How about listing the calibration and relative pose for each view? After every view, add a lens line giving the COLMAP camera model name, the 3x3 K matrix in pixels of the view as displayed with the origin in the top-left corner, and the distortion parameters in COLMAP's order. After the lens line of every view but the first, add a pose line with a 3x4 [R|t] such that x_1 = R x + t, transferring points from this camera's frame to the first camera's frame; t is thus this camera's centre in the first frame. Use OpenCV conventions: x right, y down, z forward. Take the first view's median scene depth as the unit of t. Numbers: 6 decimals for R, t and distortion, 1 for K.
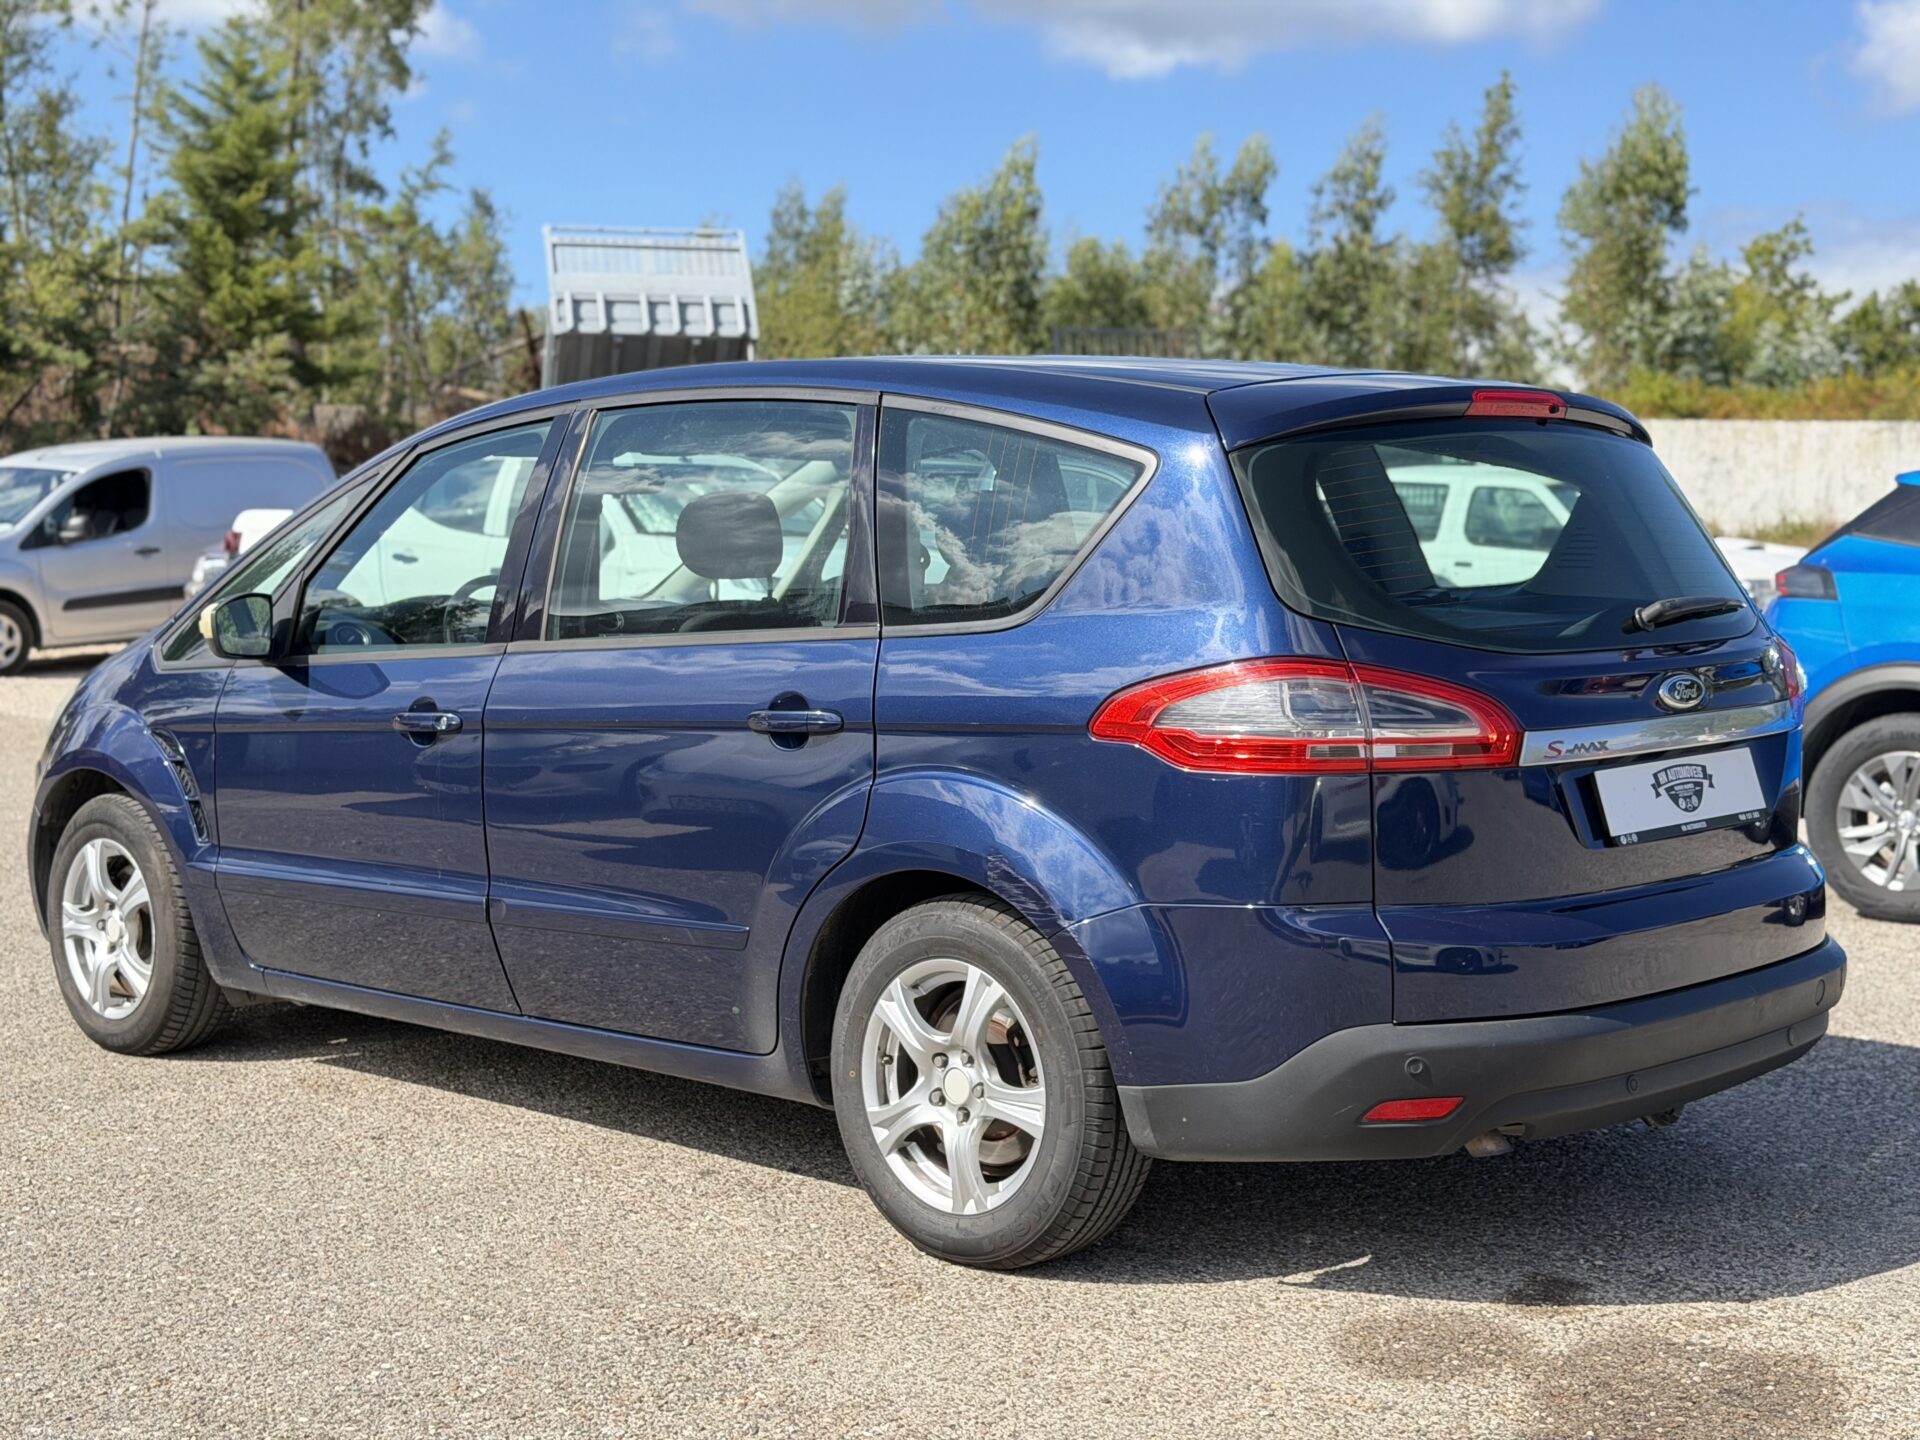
lens RADIAL K [[2694.6, 0, 963.4], [0, 2694.6, 718.6], [0, 0, 1]] dist [0.072104, 0.000000]
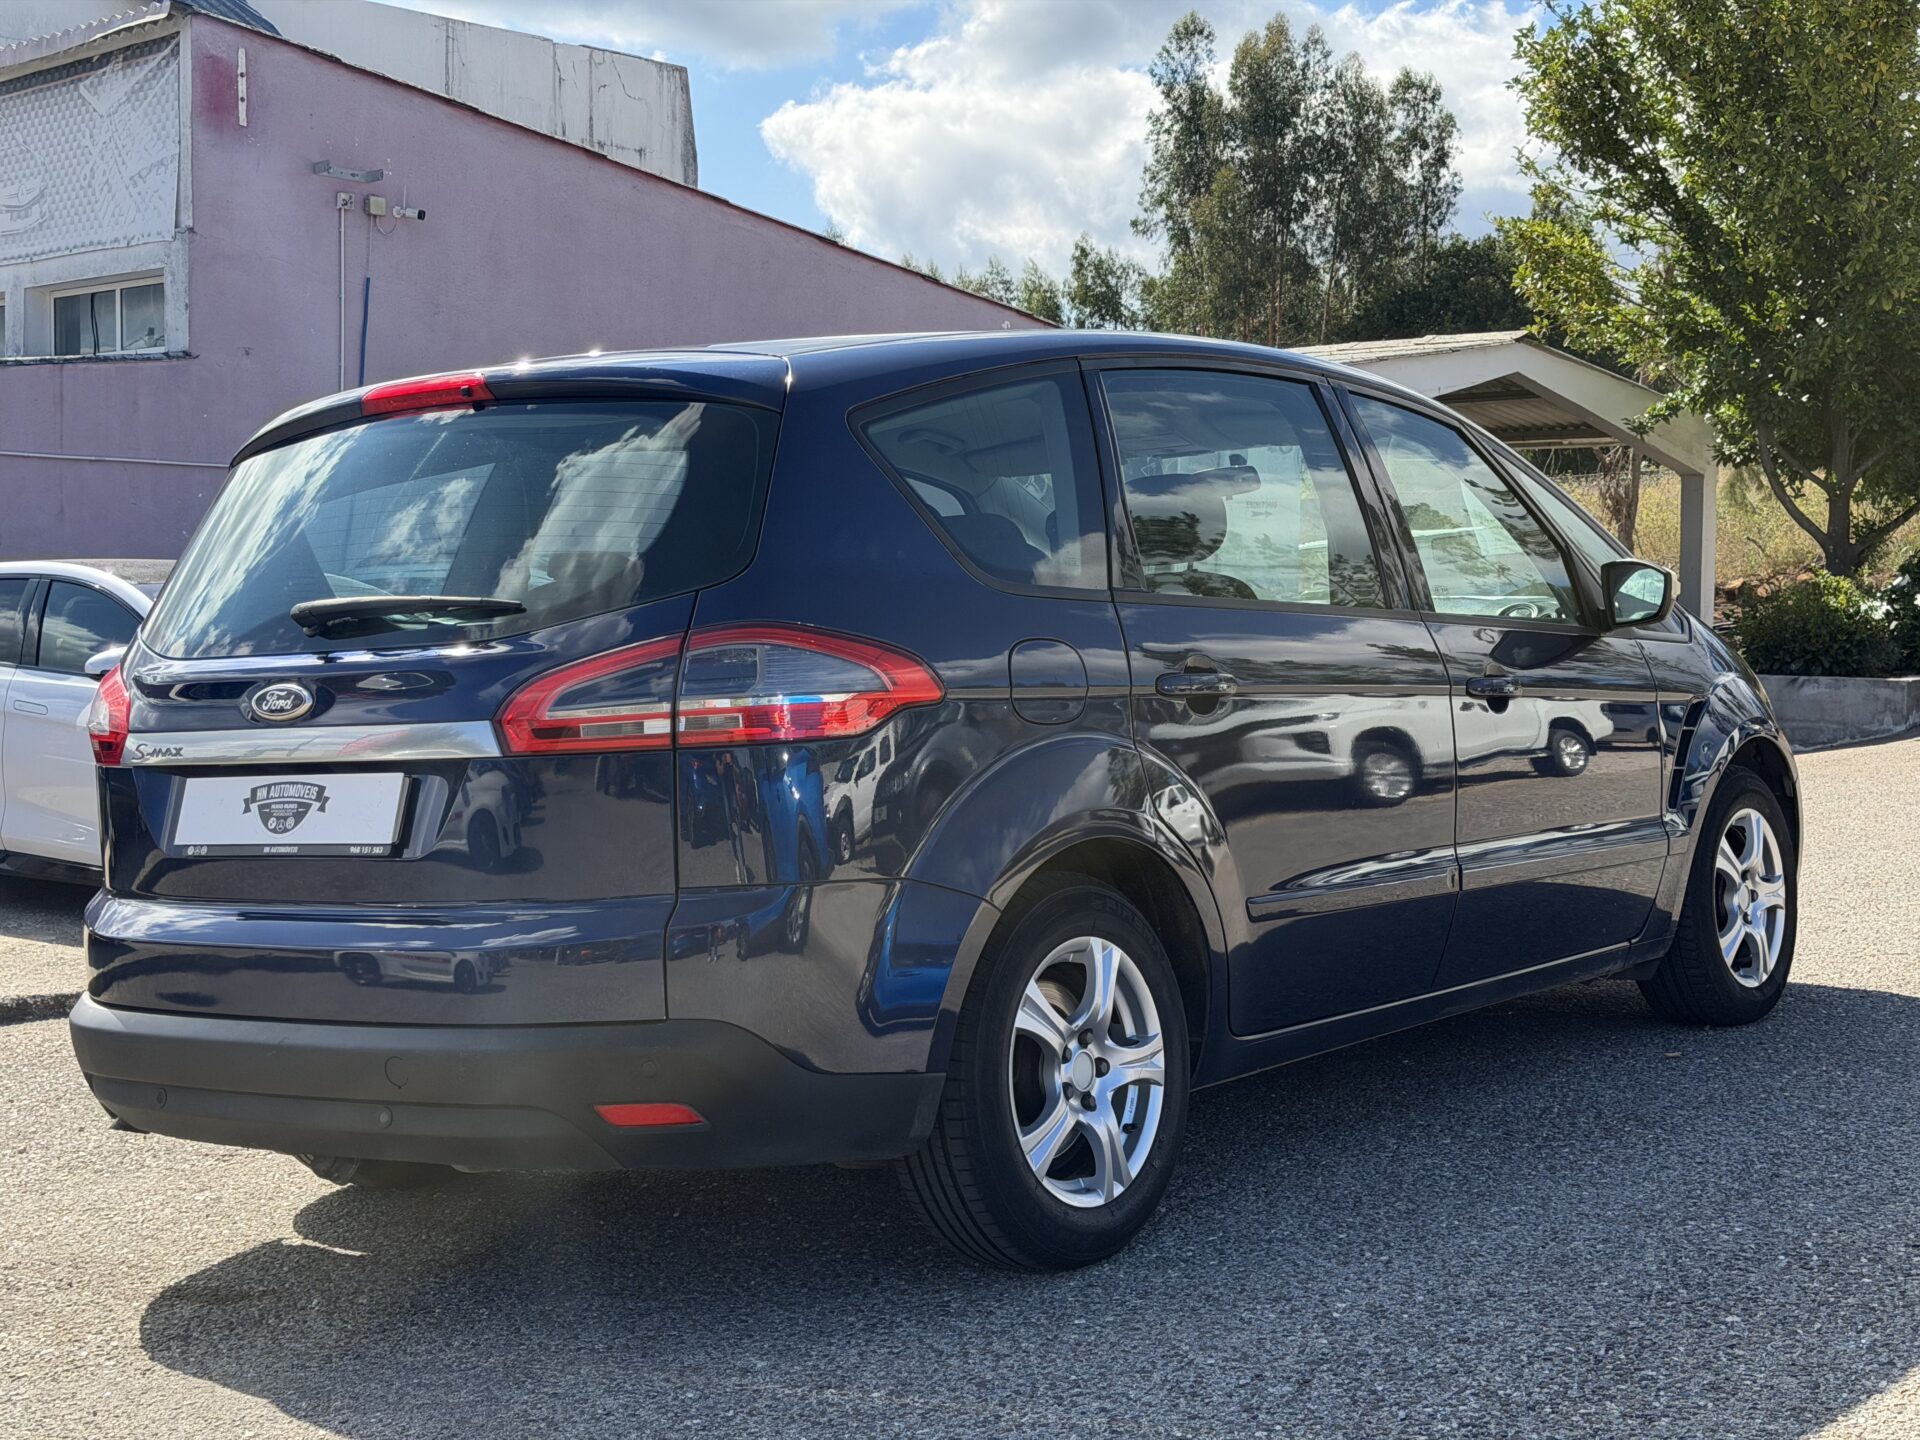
lens RADIAL K [[2694.6, 0, 973.0], [0, 2694.6, 720.8], [0, 0, 1]] dist [0.072104, 0.000000]
pose [[0.112140, 0.030662, -0.993219, 1.213844], [-0.029925, 0.999175, 0.027467, -0.036535], [0.993242, 0.026642, 0.112965, 1.132000]]
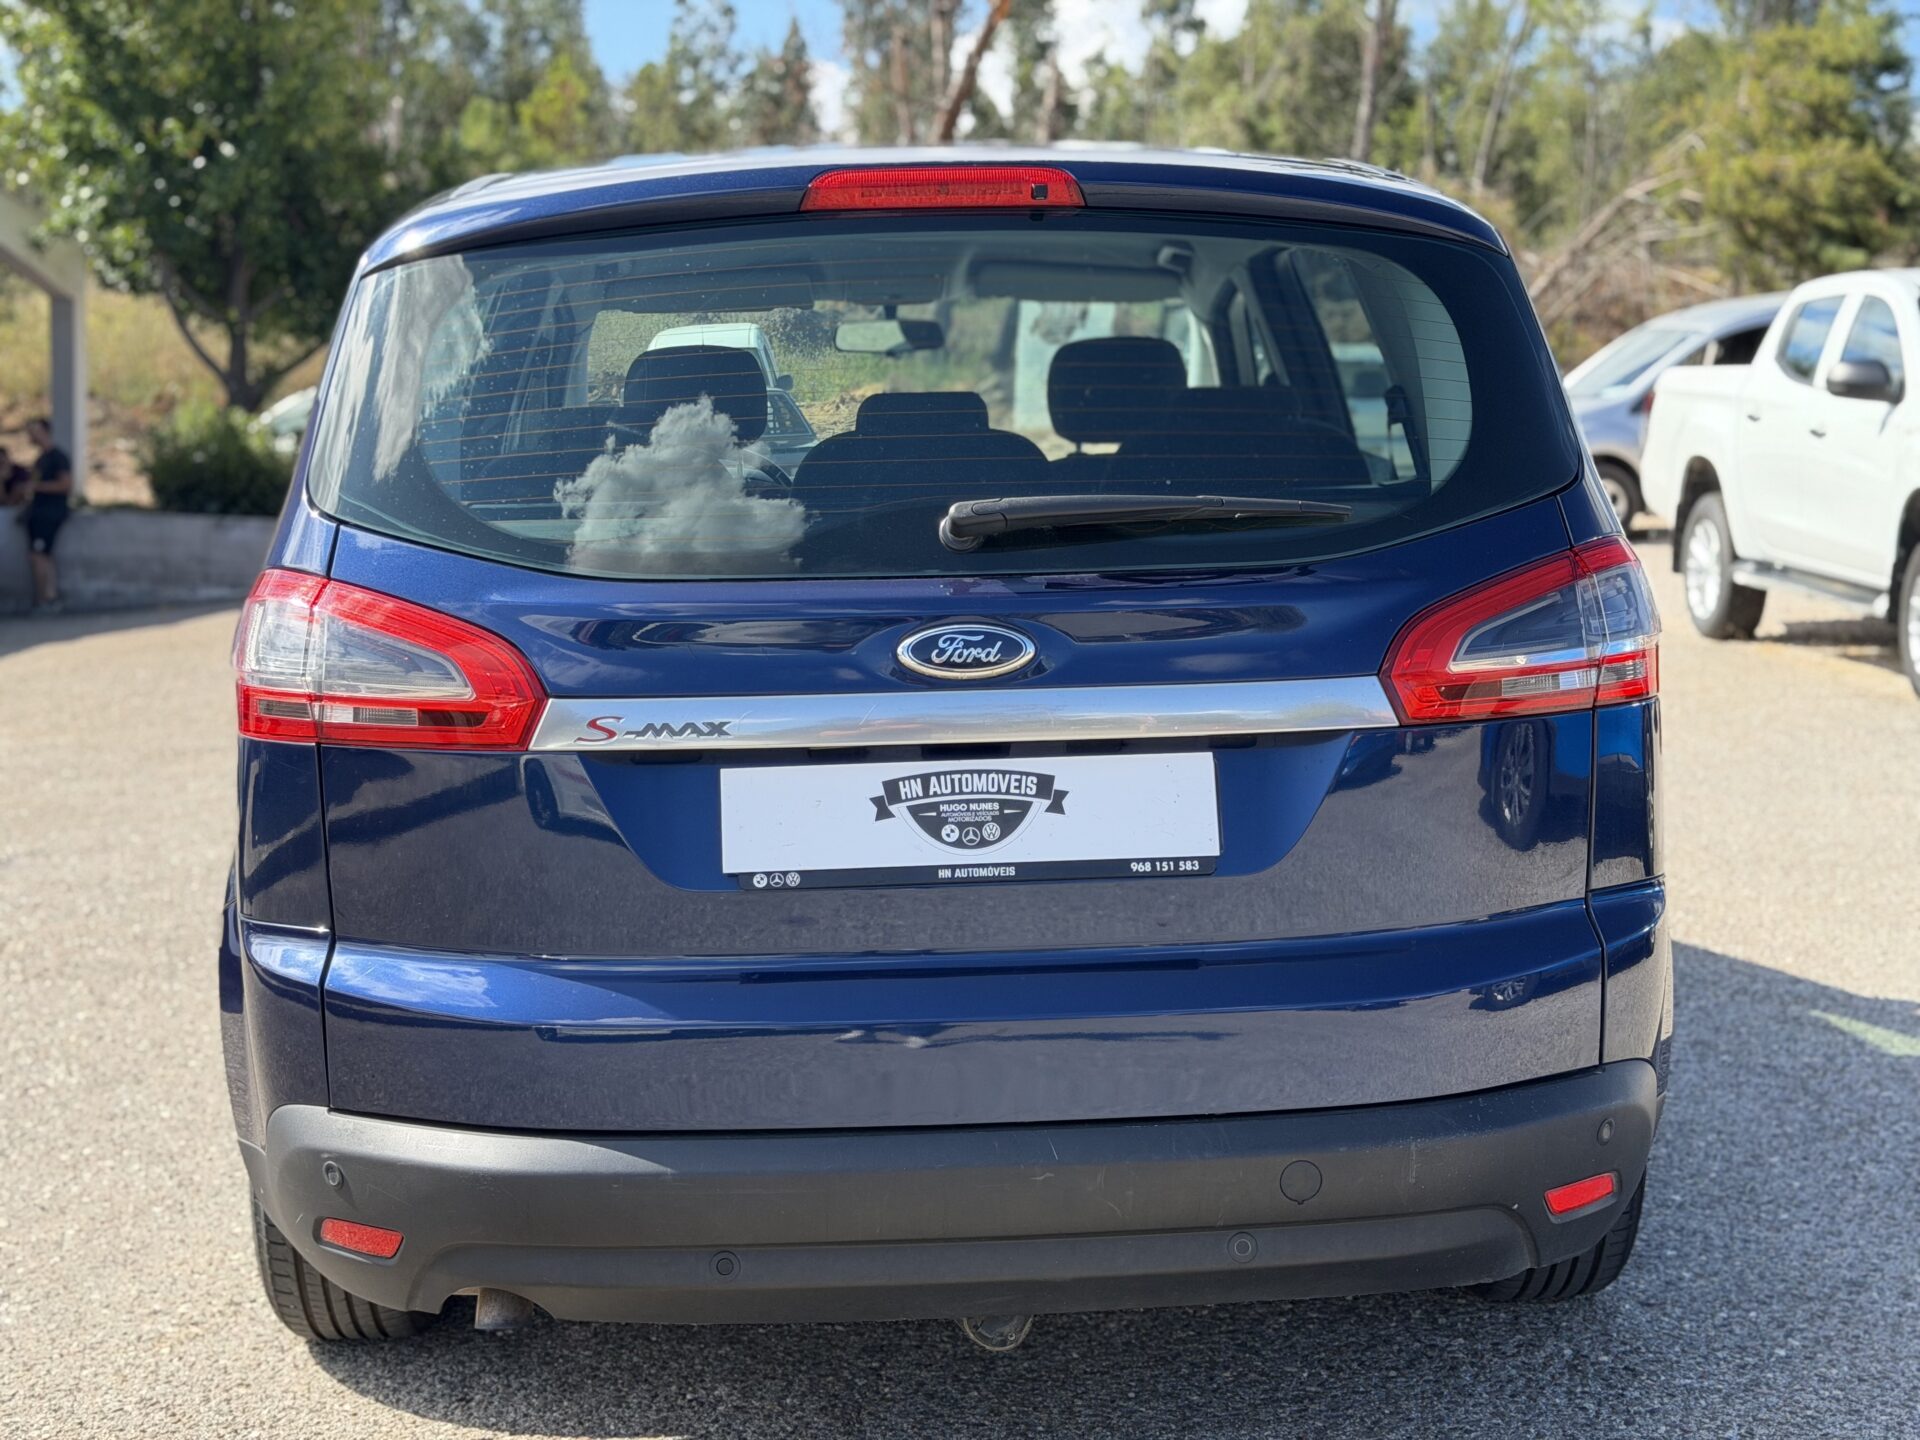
lens RADIAL K [[2694.6, 0, 961.2], [0, 2694.6, 713.4], [0, 0, 1]] dist [0.072104, 0.000000]
pose [[0.752363, 0.071863, -0.654817, 0.666939], [-0.043273, 0.997276, 0.059726, -0.032729], [0.657326, -0.016600, 0.753424, 0.538629]]
